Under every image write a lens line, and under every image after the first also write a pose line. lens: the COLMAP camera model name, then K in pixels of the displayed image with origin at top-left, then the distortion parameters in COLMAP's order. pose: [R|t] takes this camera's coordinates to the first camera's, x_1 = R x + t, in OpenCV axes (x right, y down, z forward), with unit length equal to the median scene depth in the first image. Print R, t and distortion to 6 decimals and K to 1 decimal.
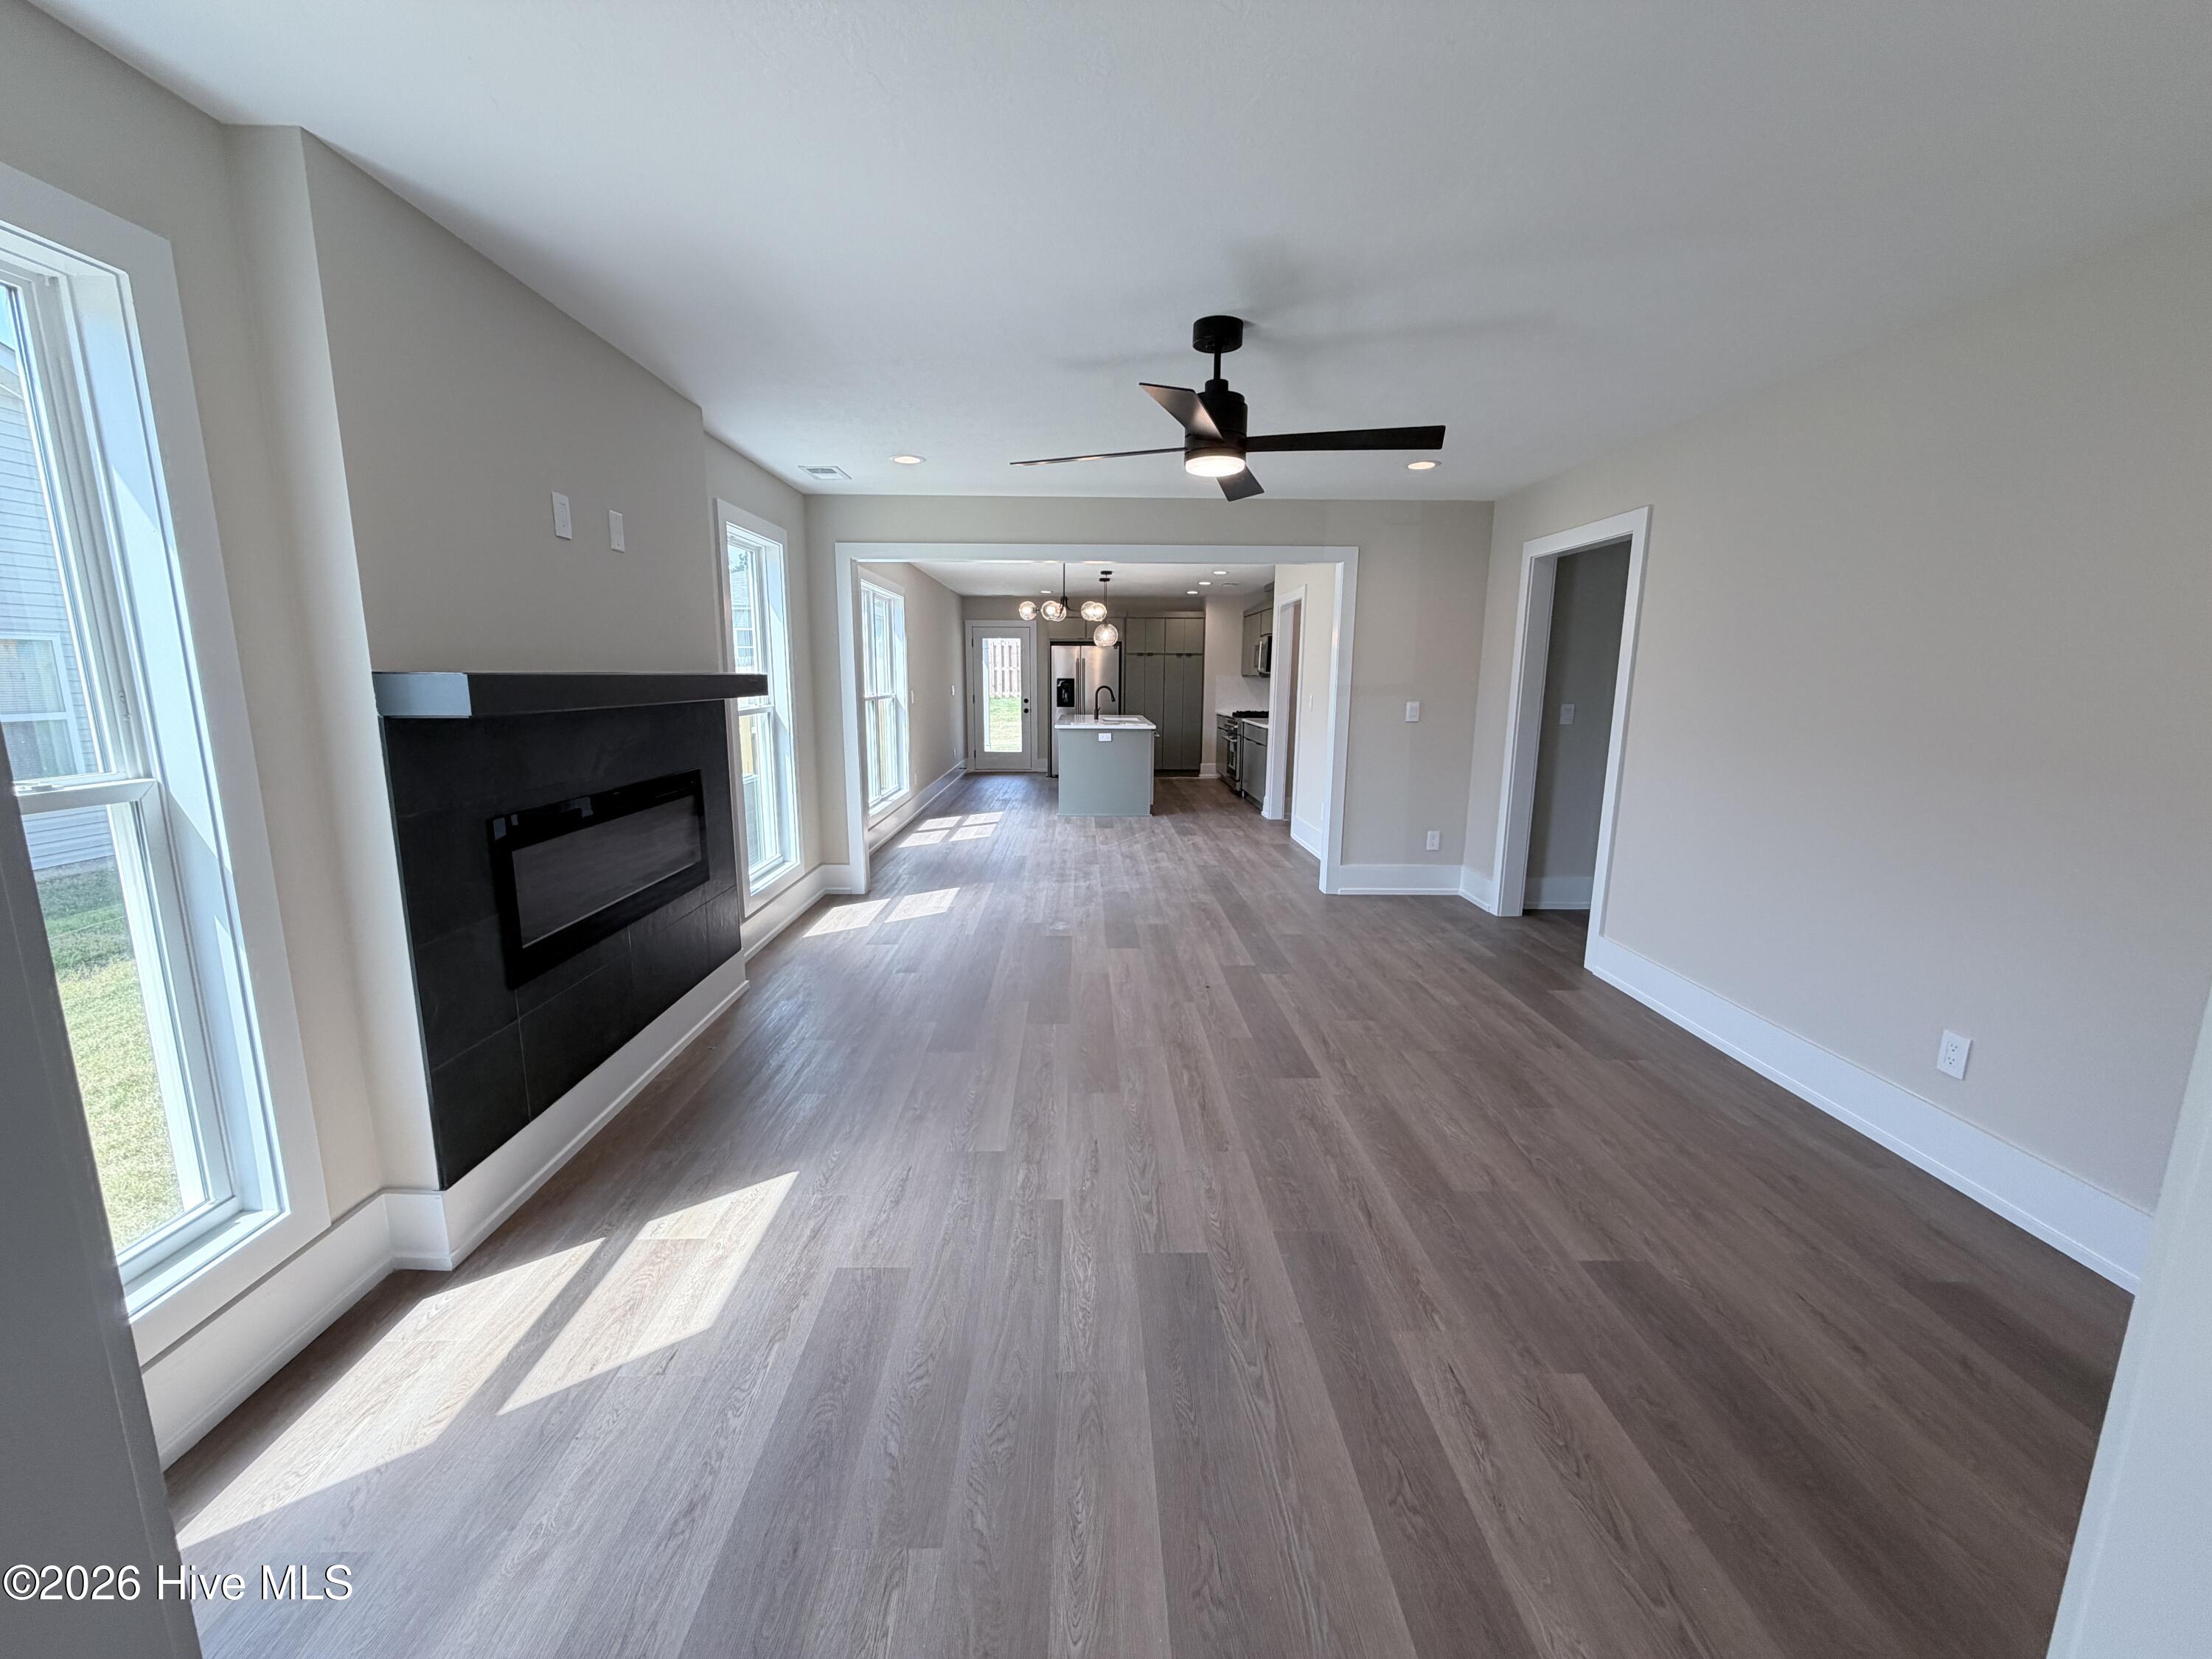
lens RADIAL K [[882.9, 0, 1097.1], [0, 882.9, 828.8], [0, 0, 1]] dist [0.001277, 0.000098]
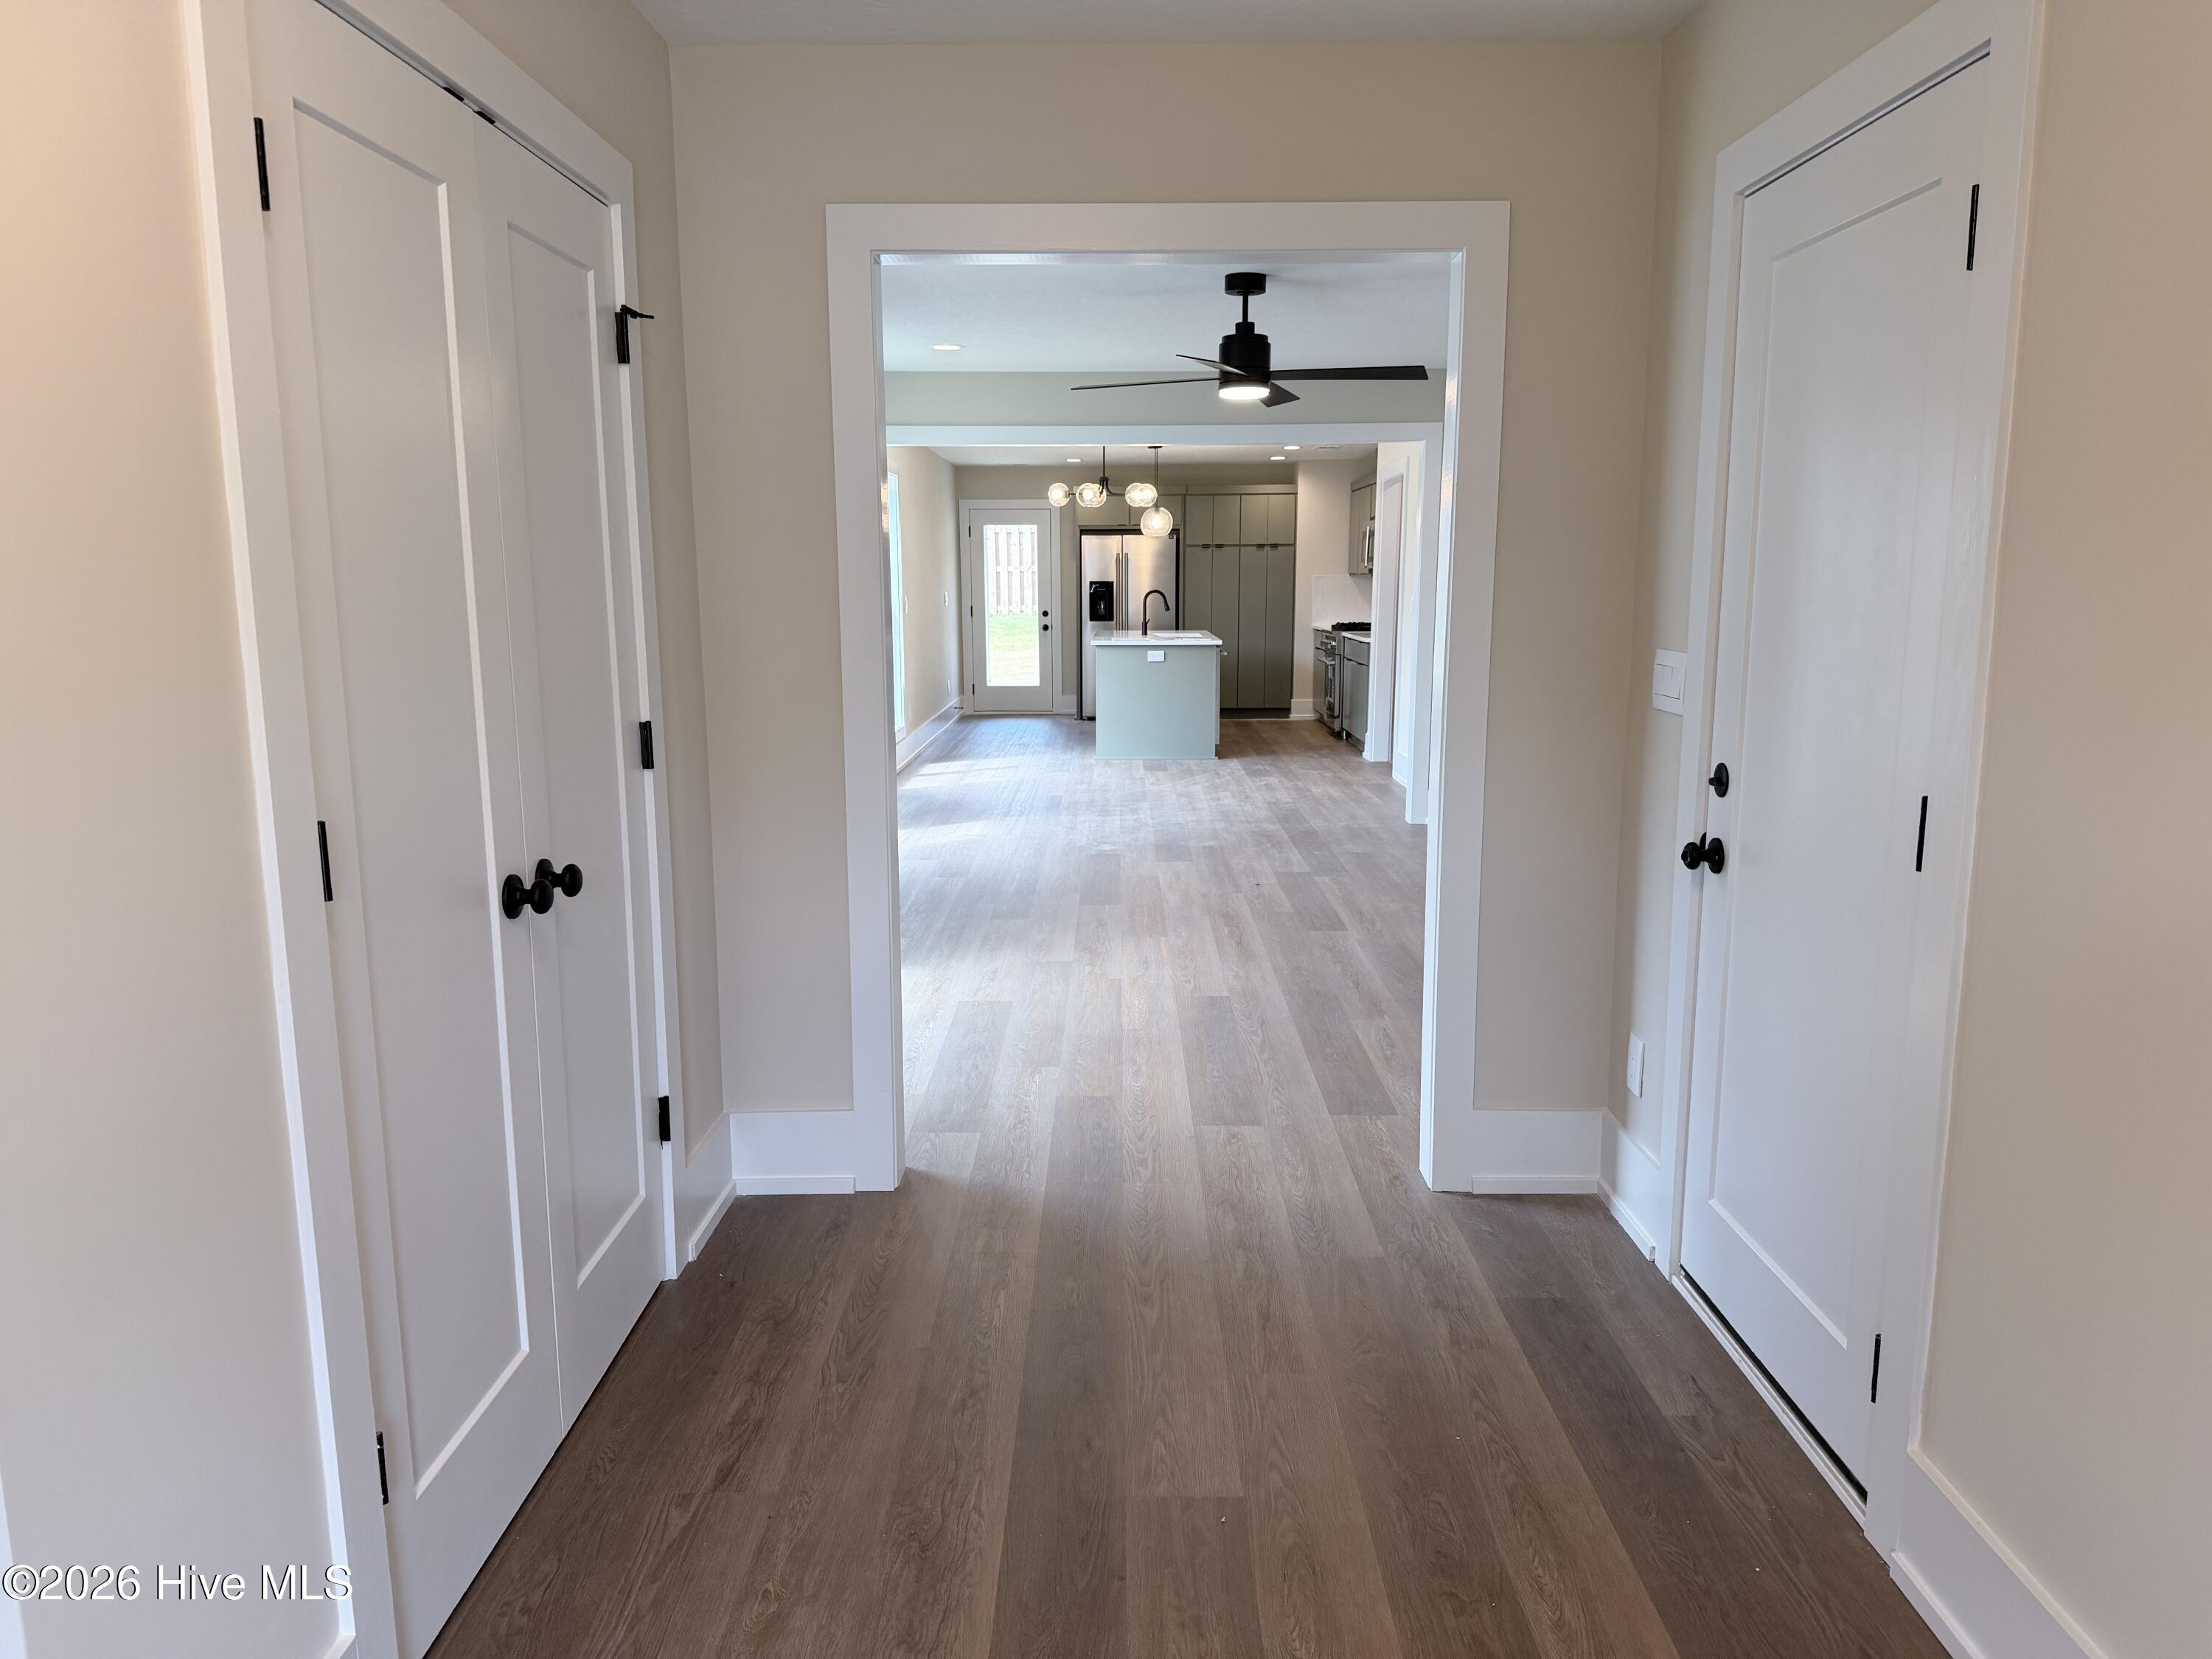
lens RADIAL K [[1543.0, 0, 1106.0], [0, 1543.0, 829.5], [0, 0, 1]] dist [0.081529, -0.006348]
pose [[0.999658, -0.004489, -0.025752, -0.000477], [0.004186, 0.999921, -0.011814, 0.073489], [0.025803, 0.011702, 0.999599, -0.400486]]
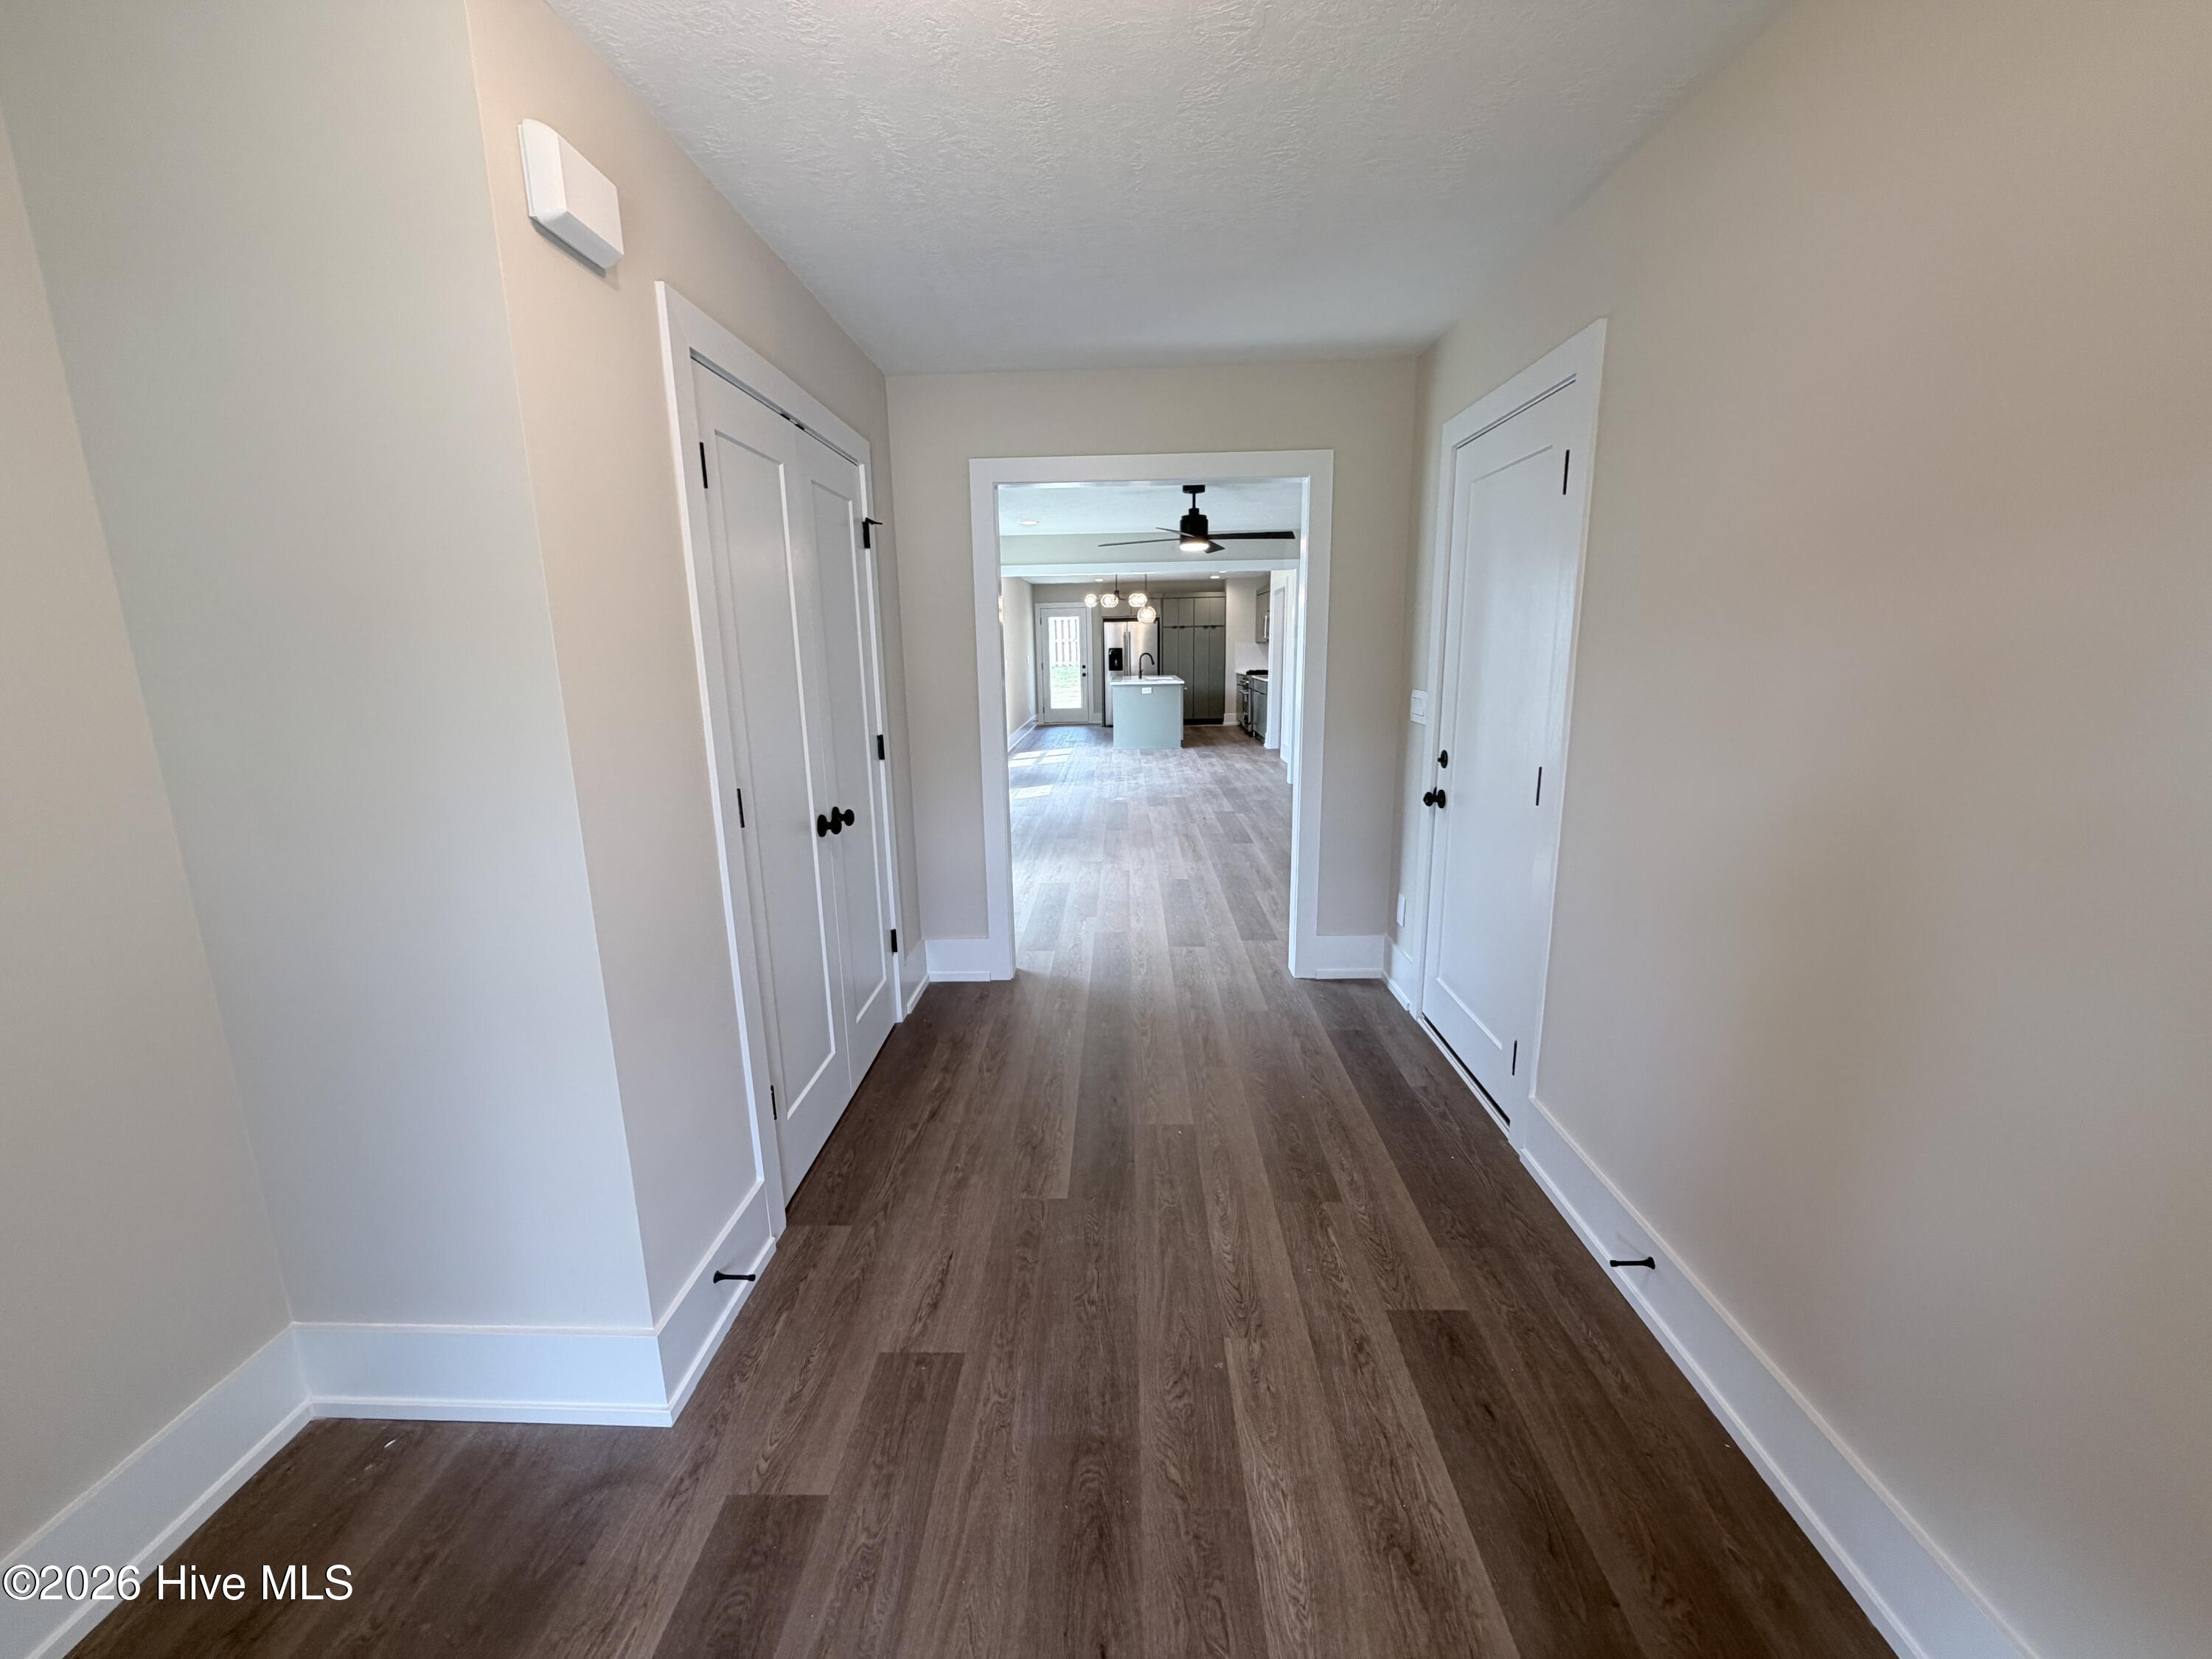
lens RADIAL K [[882.9, 0, 1097.1], [0, 882.9, 828.8], [0, 0, 1]] dist [0.001277, 0.000098]
pose [[0.998594, -0.013107, -0.051365, -0.000483], [0.014806, 0.999351, 0.032834, 0.073996], [0.050902, -0.033549, 0.998140, -0.431507]]
